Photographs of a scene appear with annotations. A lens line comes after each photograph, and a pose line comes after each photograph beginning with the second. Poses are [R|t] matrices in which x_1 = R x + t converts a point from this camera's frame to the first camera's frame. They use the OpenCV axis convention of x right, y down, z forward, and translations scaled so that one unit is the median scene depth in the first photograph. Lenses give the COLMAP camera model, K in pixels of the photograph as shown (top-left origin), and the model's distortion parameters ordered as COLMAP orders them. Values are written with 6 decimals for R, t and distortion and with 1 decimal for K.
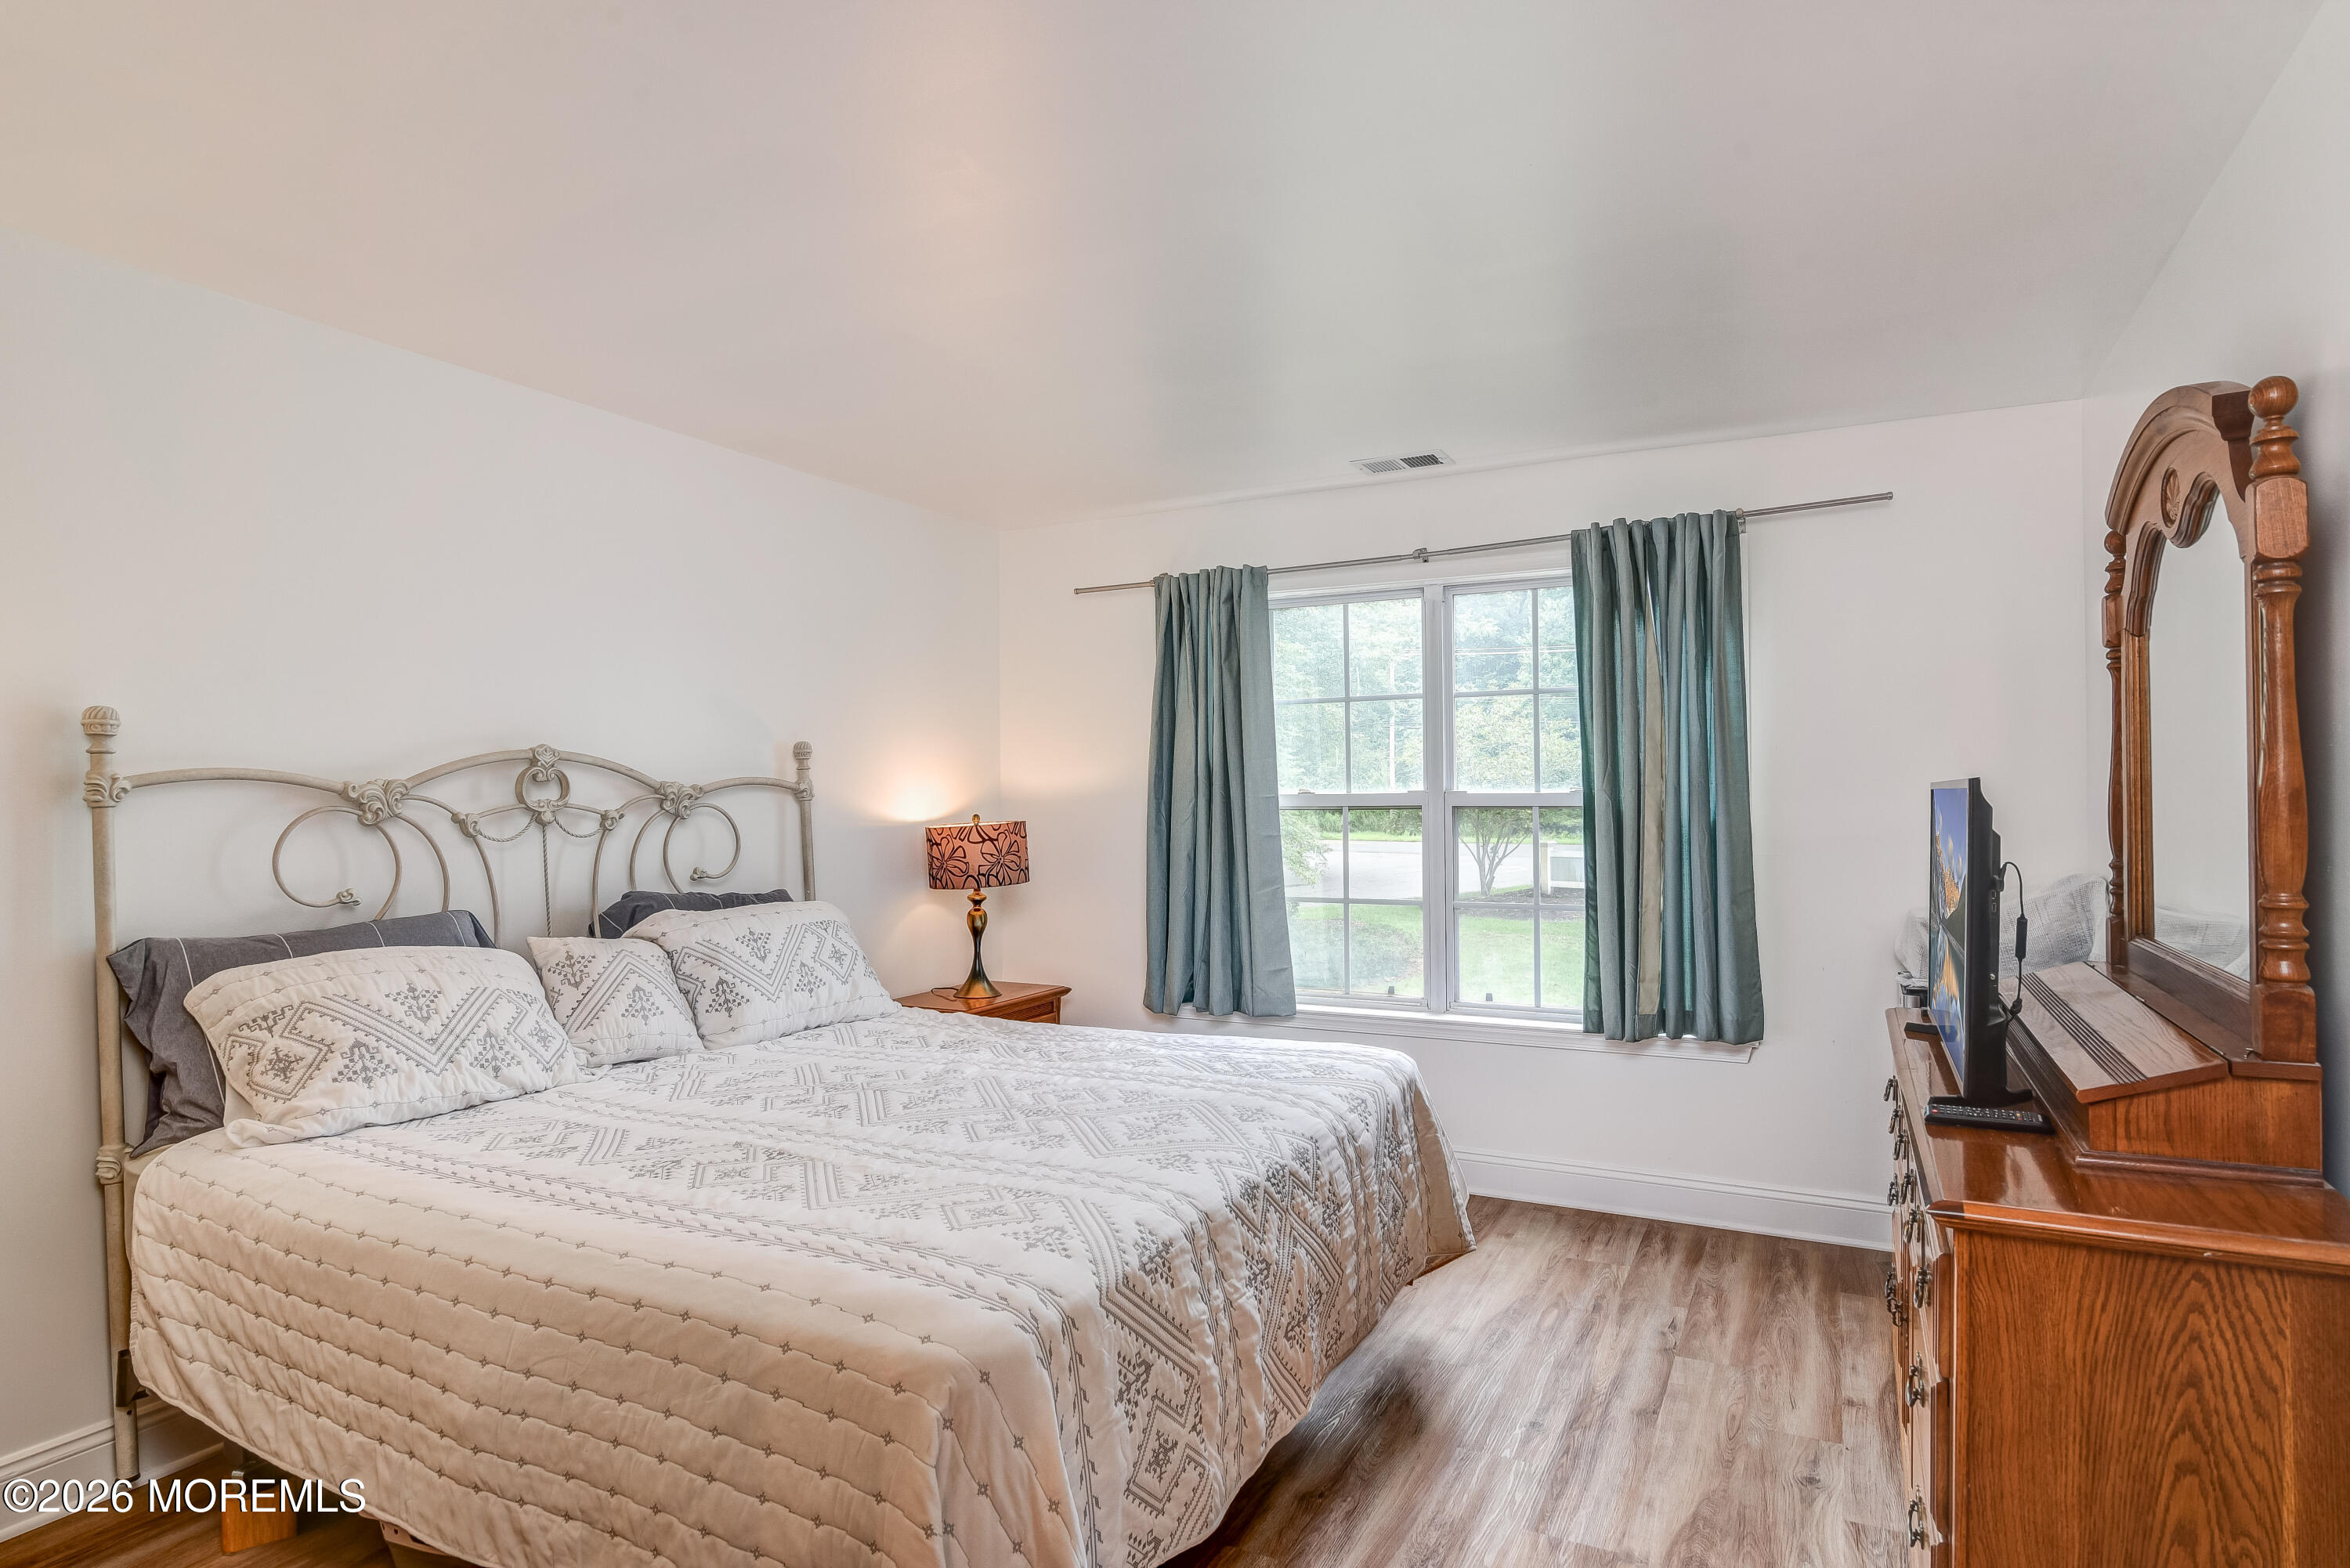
lens RADIAL K [[1271.3, 0, 1174.2], [0, 1271.3, 789.5], [0, 0, 1]] dist [-0.004761, -0.000889]
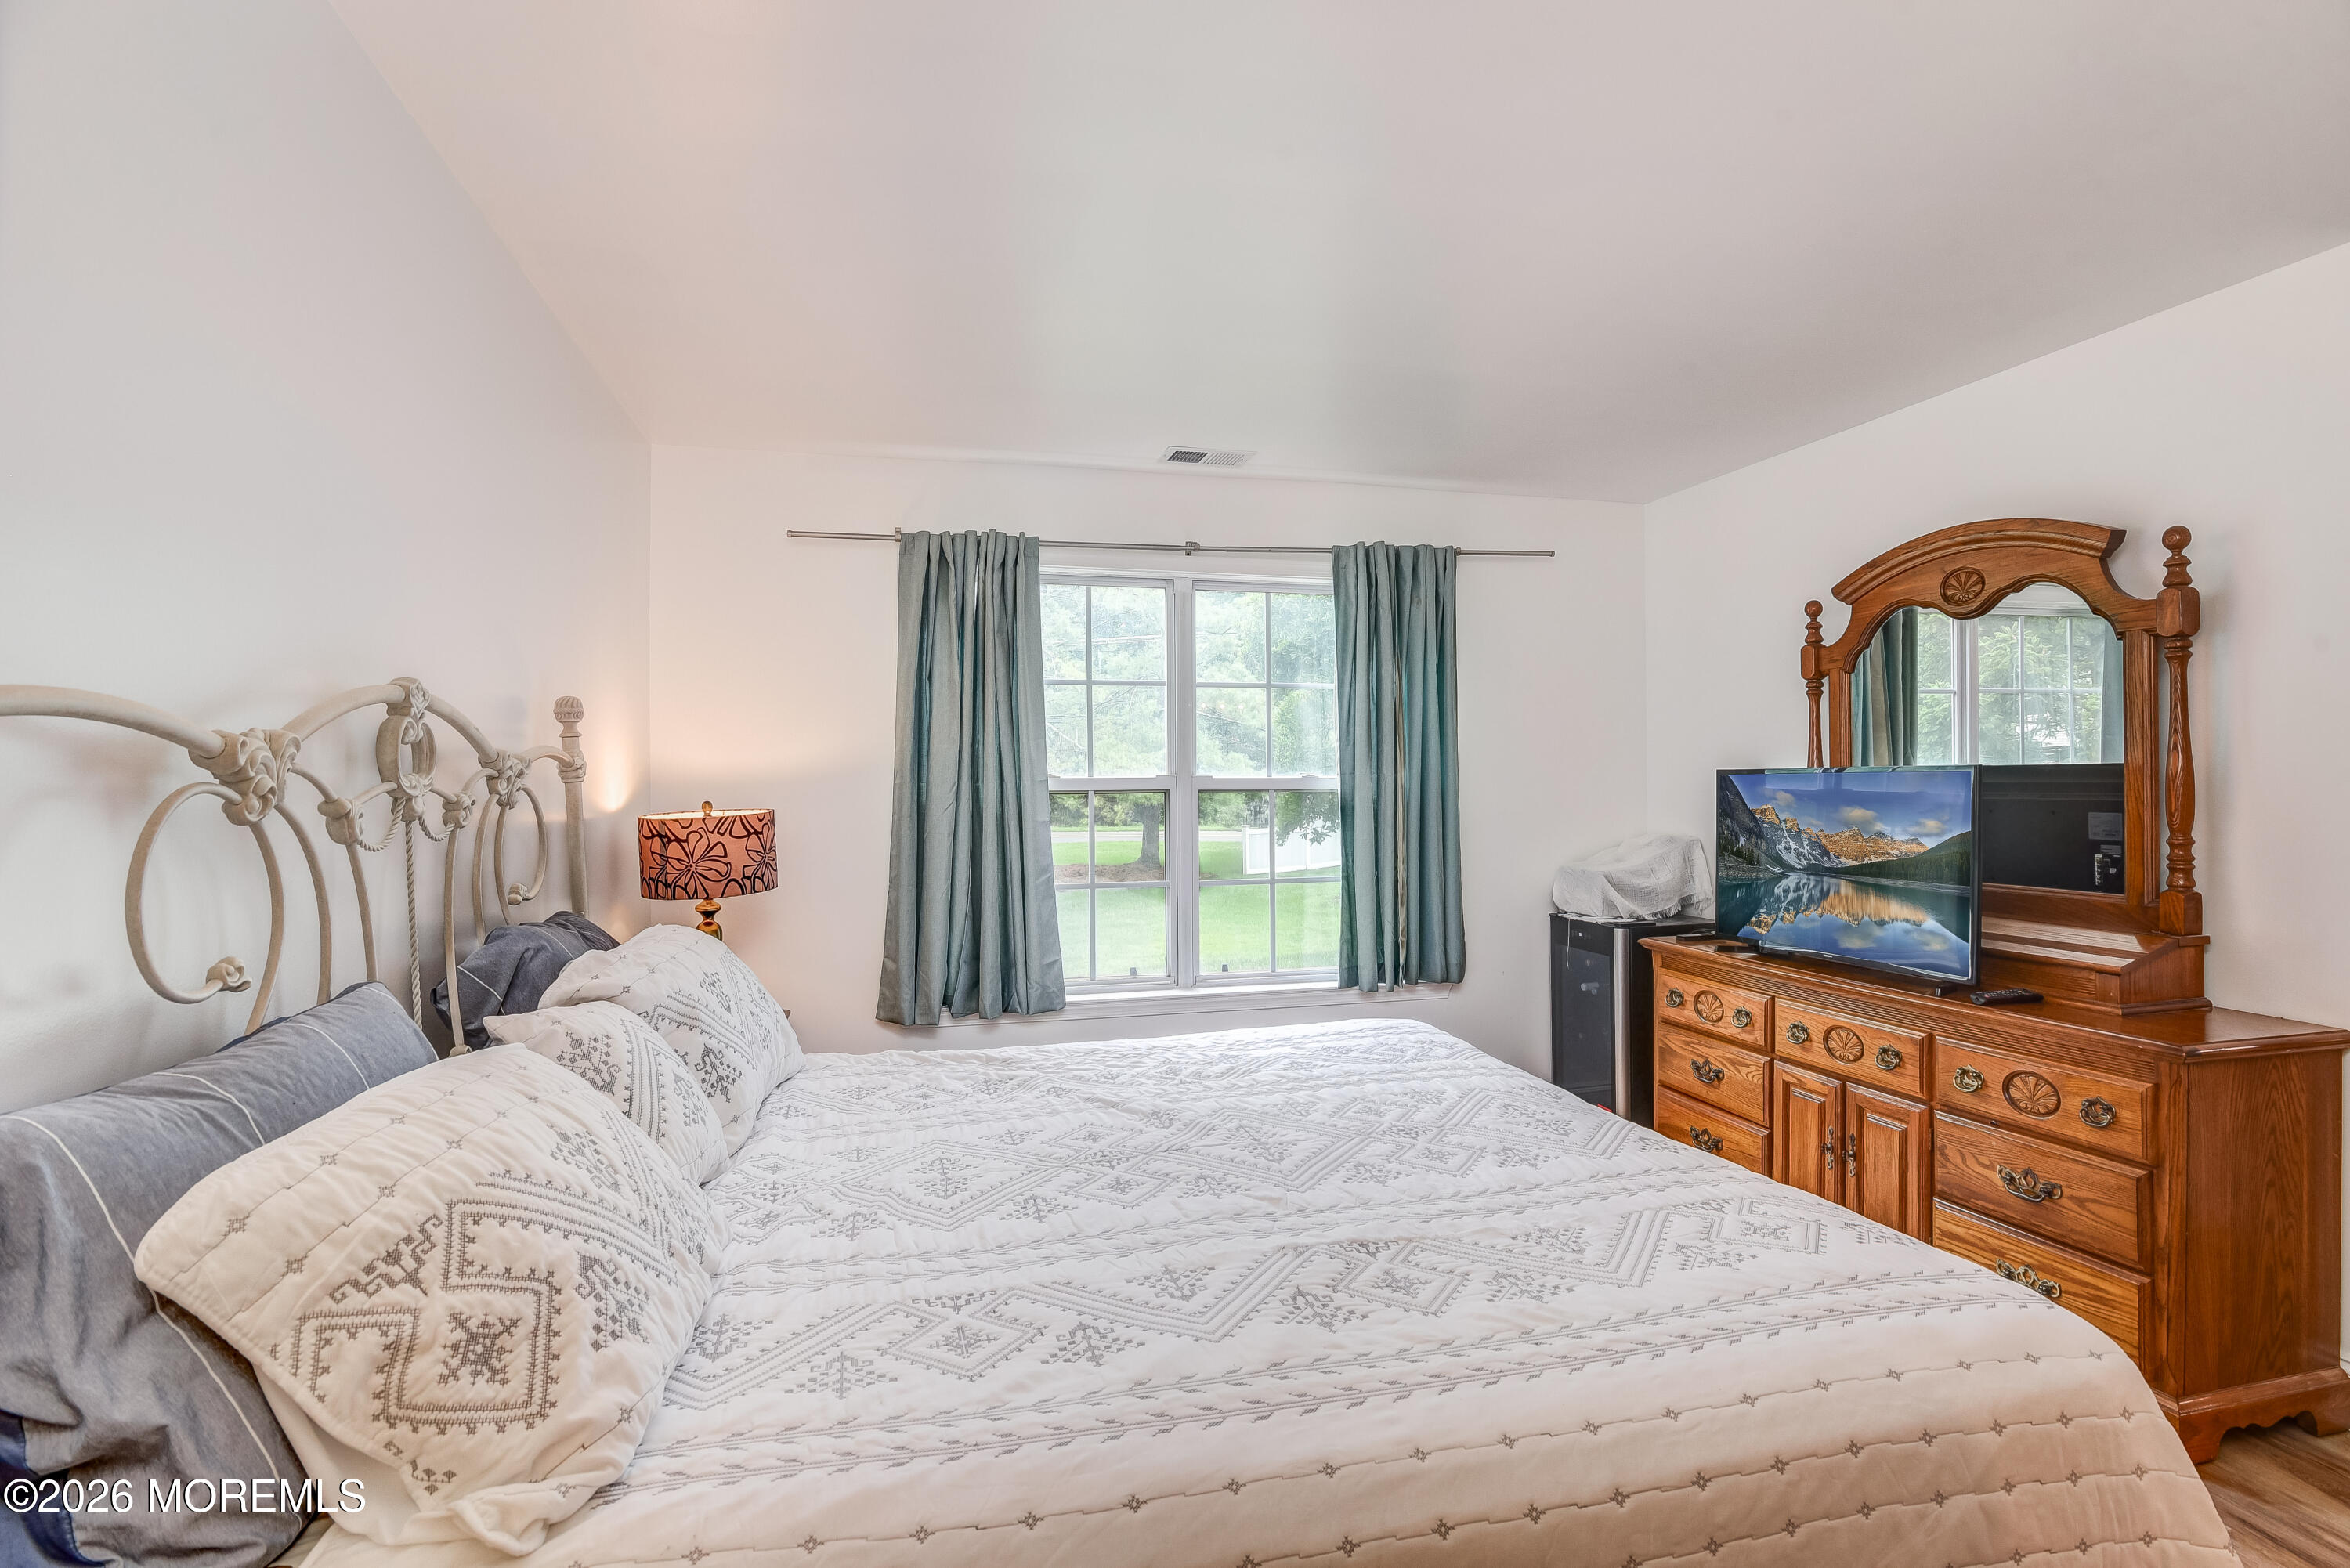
lens RADIAL K [[1171.3, 0, 1174.6], [0, 1171.3, 774.5], [0, 0, 1]] dist [-0.012744, 0.000774]
pose [[0.745473, 0.007834, 0.666489, -0.499654], [-0.003966, 0.999965, -0.007318, 0.008475], [-0.666524, 0.002812, 0.745479, 0.326670]]
